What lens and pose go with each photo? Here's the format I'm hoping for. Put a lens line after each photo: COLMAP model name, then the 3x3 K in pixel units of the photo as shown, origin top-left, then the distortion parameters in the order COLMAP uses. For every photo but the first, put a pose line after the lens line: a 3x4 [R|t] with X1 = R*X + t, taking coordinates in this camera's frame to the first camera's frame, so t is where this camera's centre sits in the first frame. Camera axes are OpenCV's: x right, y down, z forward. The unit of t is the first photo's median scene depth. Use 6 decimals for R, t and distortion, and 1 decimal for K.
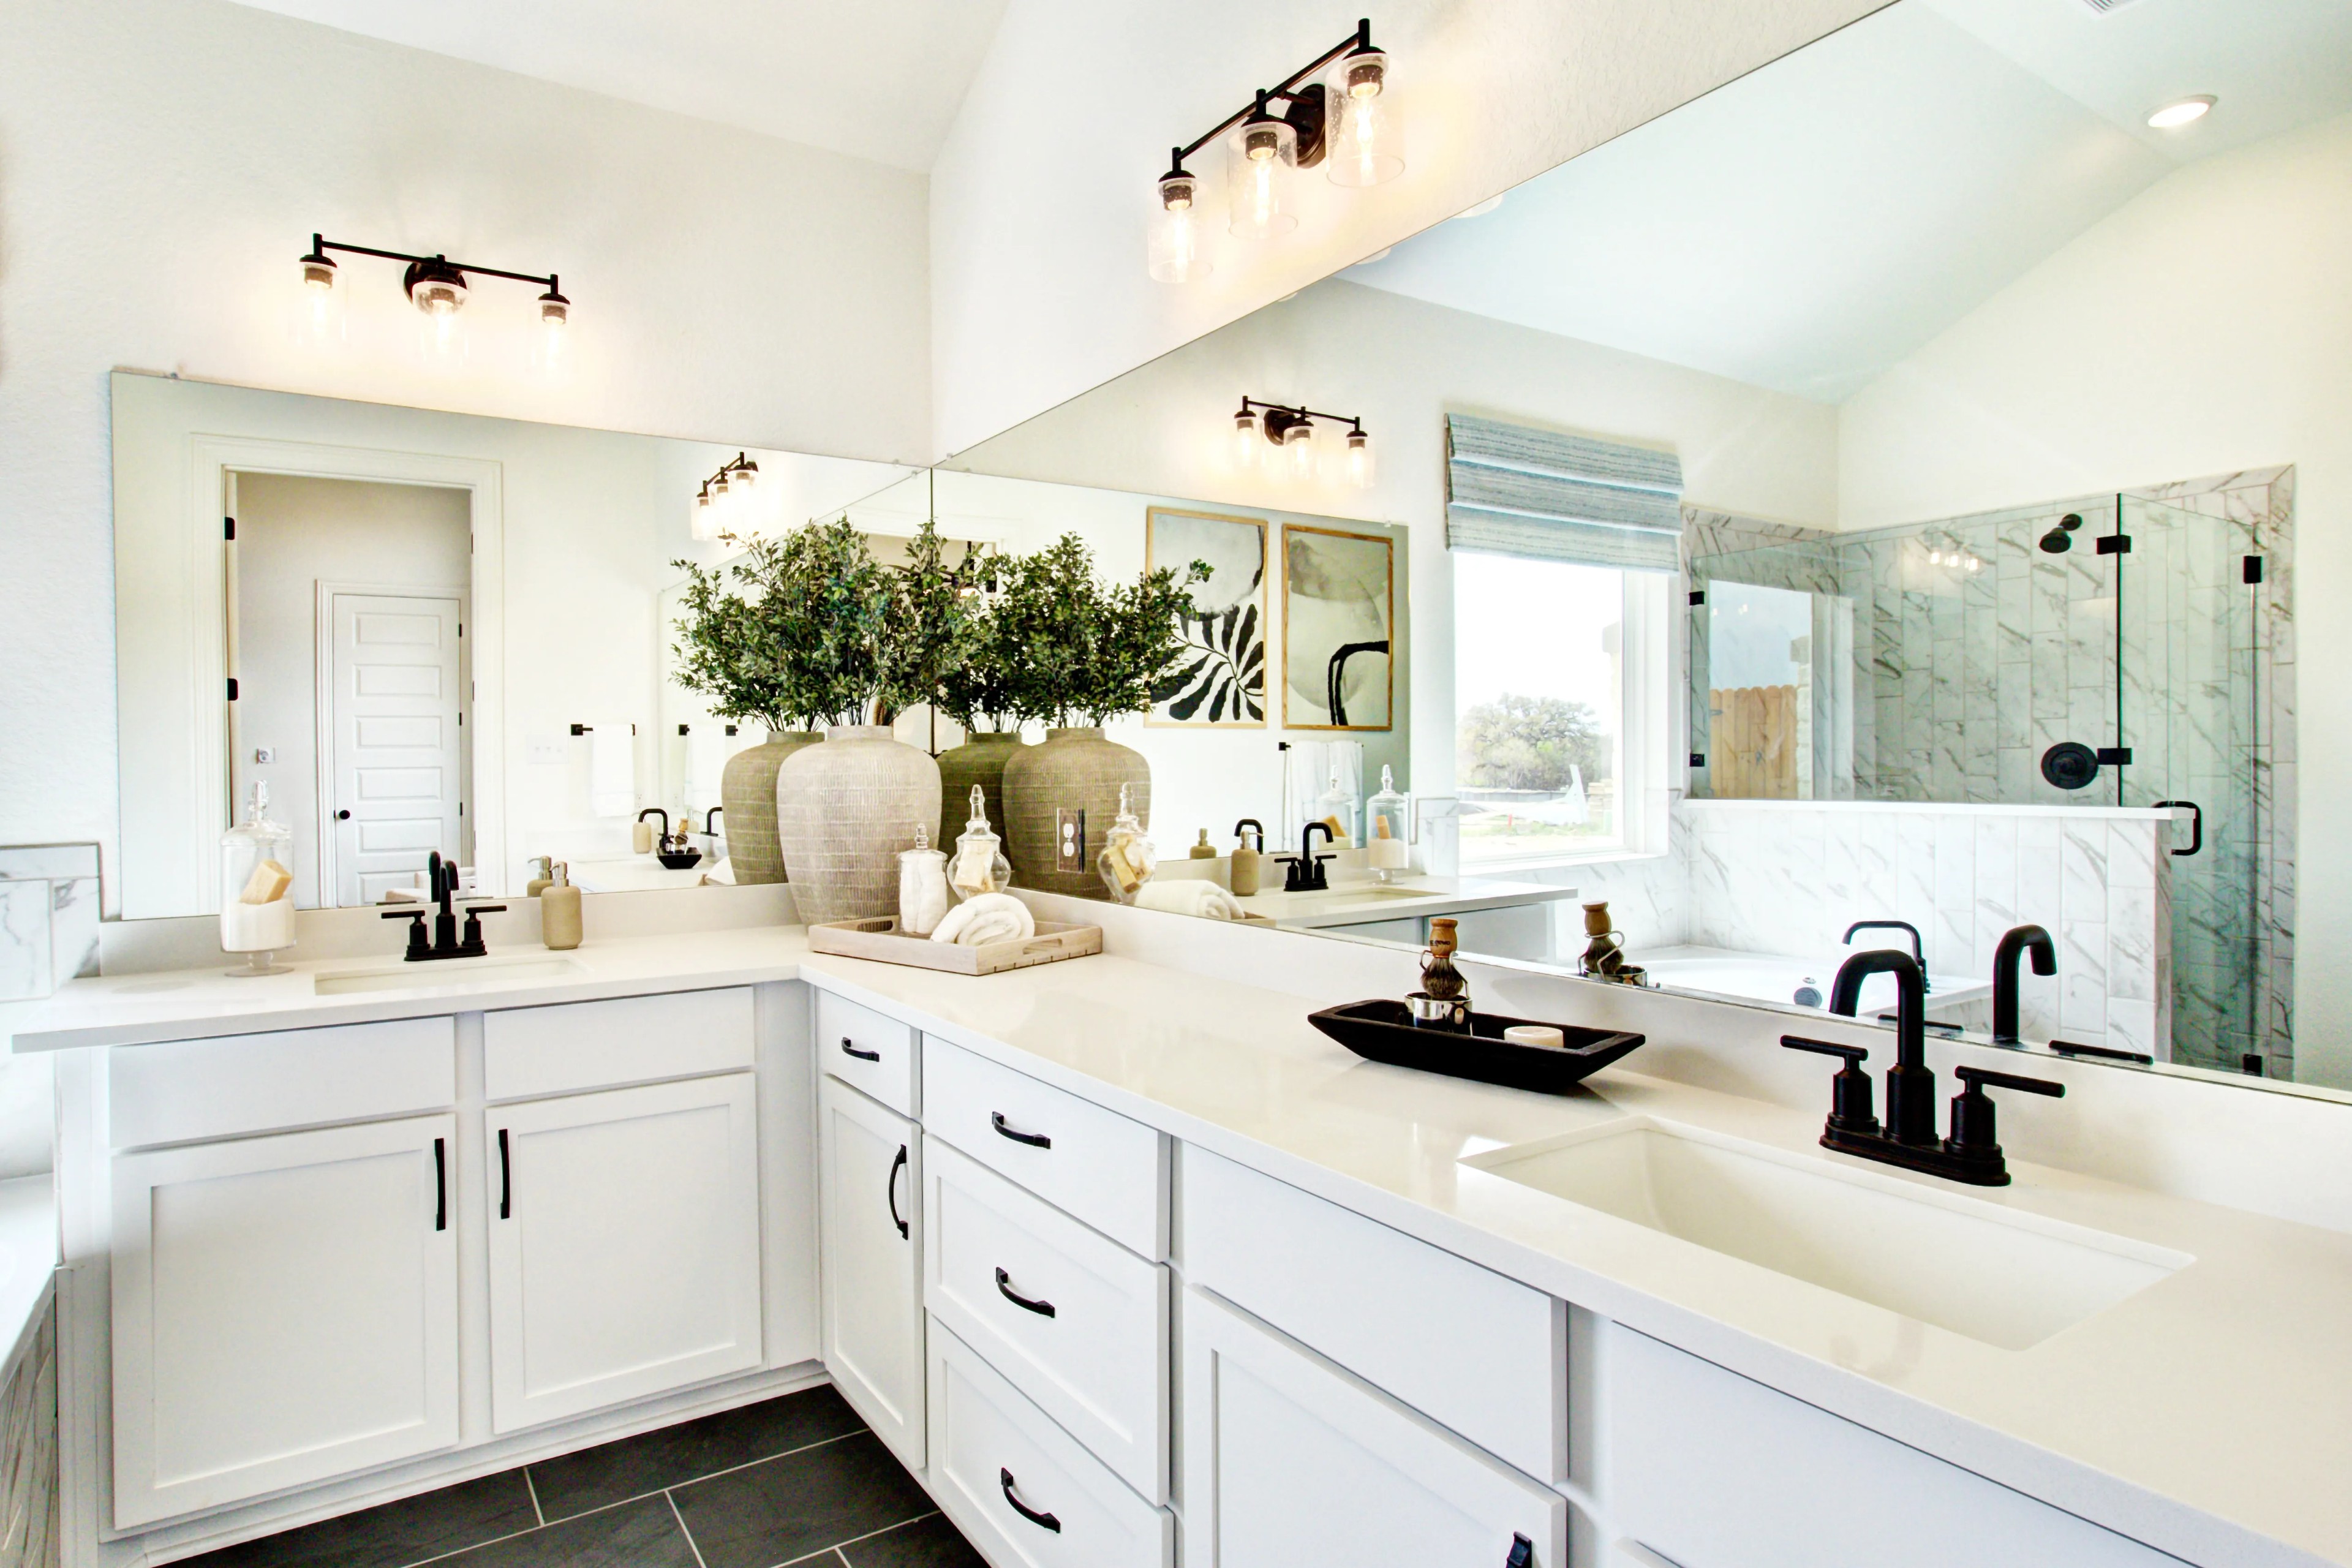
lens RADIAL K [[1245.5, 0, 1023.6], [0, 1245.5, 796.4], [0, 0, 1]] dist [-0.033257, 0.031410]
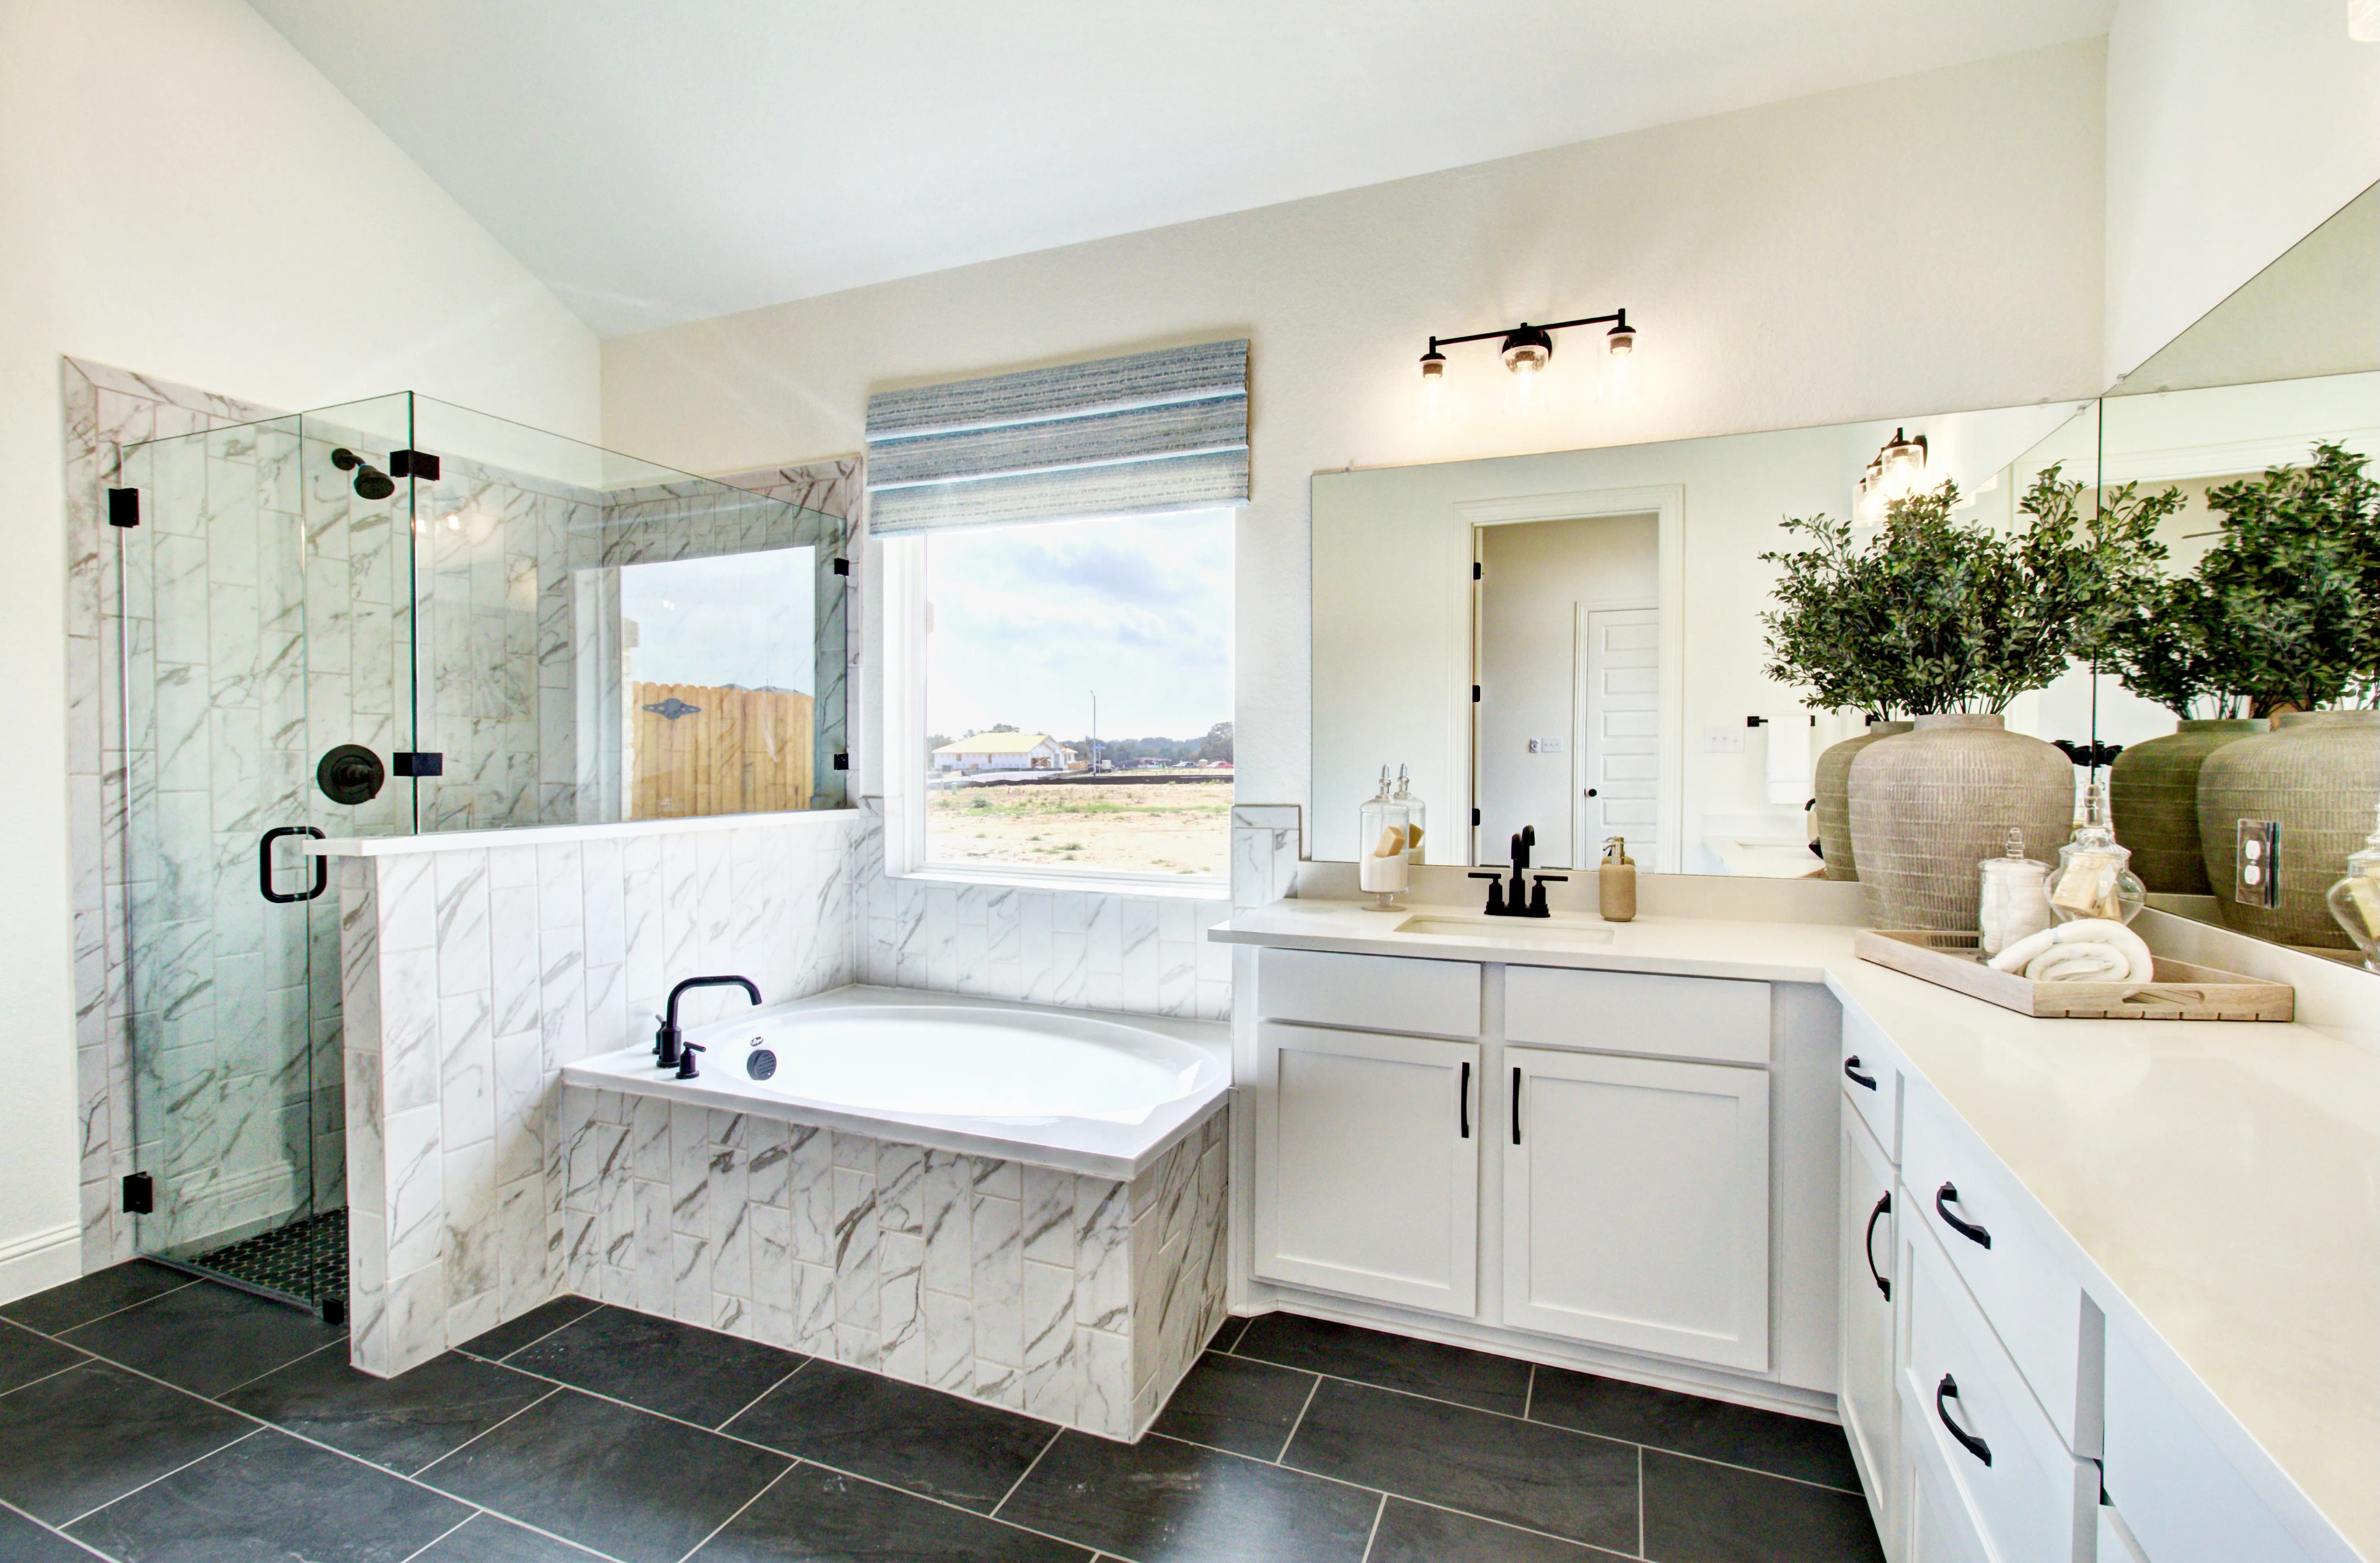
lens RADIAL K [[1101.5, 0, 1190.0], [0, 1101.5, 781.5], [0, 0, 1]] dist [0.001366, 0.000367]
pose [[0.617840, 0.029127, -0.785764, 0.166736], [-0.028961, 0.999479, 0.014277, -0.004464], [0.785770, 0.013935, 0.618361, 0.096912]]
